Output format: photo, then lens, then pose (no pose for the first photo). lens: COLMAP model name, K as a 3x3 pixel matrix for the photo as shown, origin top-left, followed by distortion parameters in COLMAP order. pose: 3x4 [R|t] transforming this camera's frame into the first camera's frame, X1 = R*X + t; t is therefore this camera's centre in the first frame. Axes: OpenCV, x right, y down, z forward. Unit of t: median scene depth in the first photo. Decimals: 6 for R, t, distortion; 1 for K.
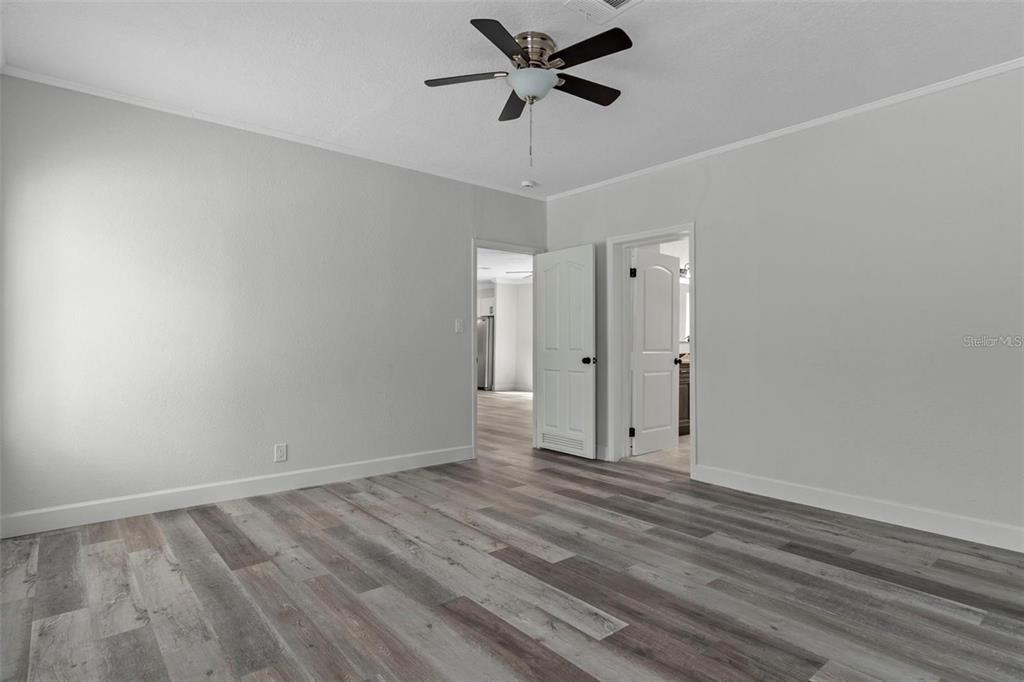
lens RADIAL K [[524.7, 0, 518.0], [0, 524.7, 335.1], [0, 0, 1]] dist [-0.000267, -0.001608]
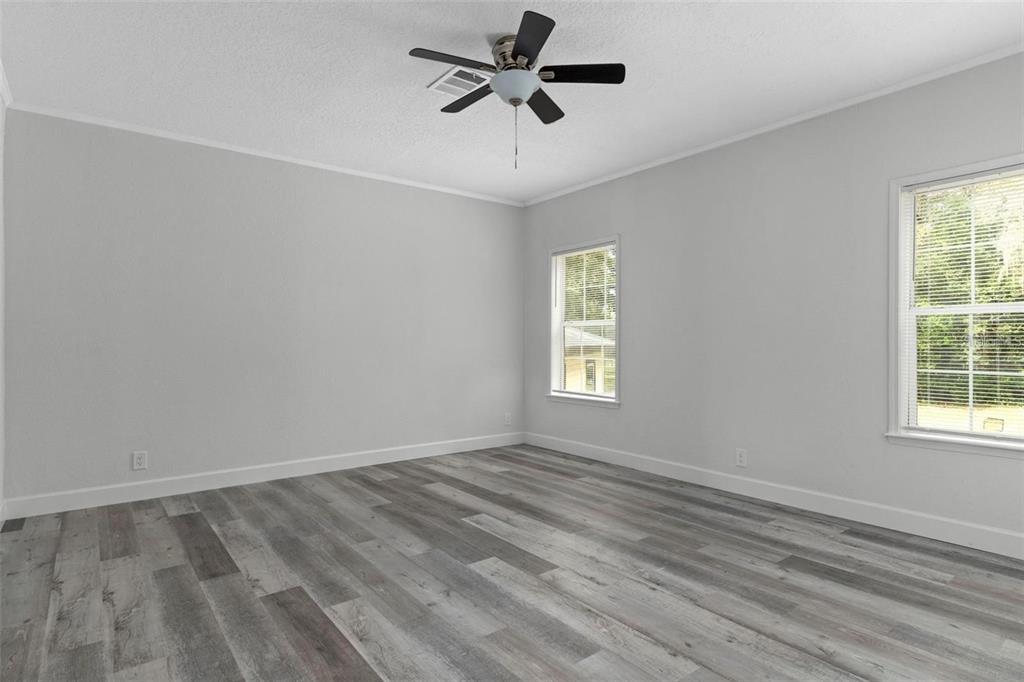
lens RADIAL K [[524.7, 0, 511.4], [0, 524.7, 341.9], [0, 0, 1]] dist [-0.000267, -0.001608]
pose [[-0.998724, -0.002146, 0.050456, -0.017391], [-0.002736, 0.999929, -0.011637, 0.021498], [-0.050427, -0.011760, -0.998659, 1.928989]]
